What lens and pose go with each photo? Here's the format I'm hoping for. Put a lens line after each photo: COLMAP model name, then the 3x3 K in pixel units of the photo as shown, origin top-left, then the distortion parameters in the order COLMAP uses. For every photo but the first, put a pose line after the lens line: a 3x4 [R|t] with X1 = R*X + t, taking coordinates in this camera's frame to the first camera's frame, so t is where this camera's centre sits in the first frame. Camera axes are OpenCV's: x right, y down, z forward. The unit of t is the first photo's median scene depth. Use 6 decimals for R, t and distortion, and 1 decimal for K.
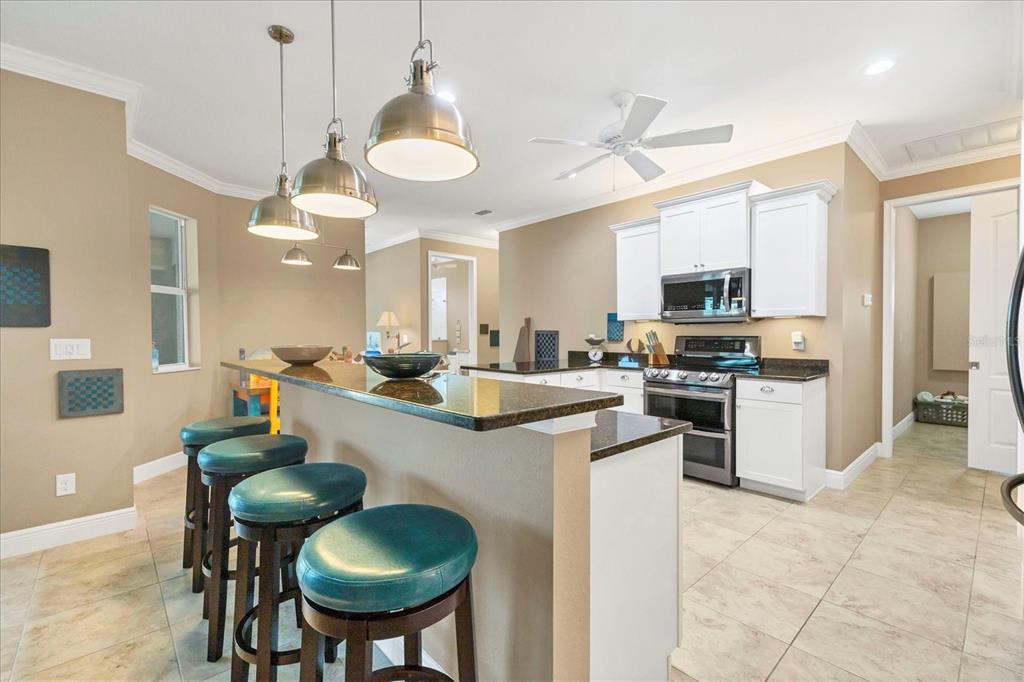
lens RADIAL K [[409.3, 0, 512.0], [0, 409.3, 341.0], [0, 0, 1]] dist [-0.001936, -0.000151]
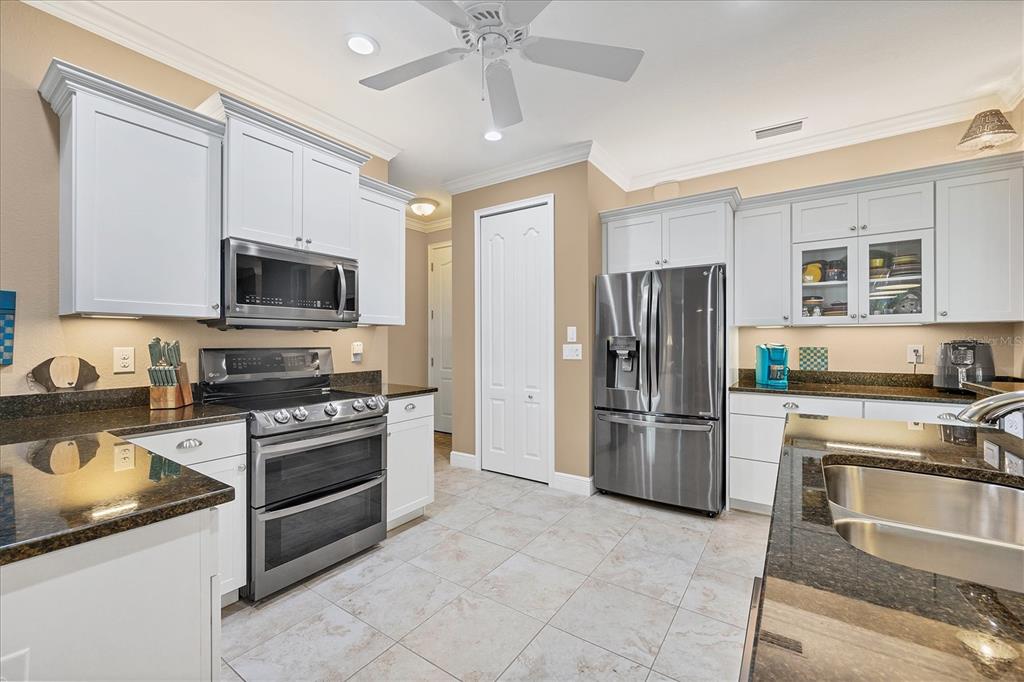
lens RADIAL K [[409.3, 0, 512.0], [0, 409.3, 341.0], [0, 0, 1]] dist [-0.001936, -0.000151]
pose [[-0.188509, 0.009084, 0.982029, -0.317315], [0.027000, 0.999627, -0.004064, -0.014511], [-0.981700, 0.025749, -0.188684, 1.034195]]
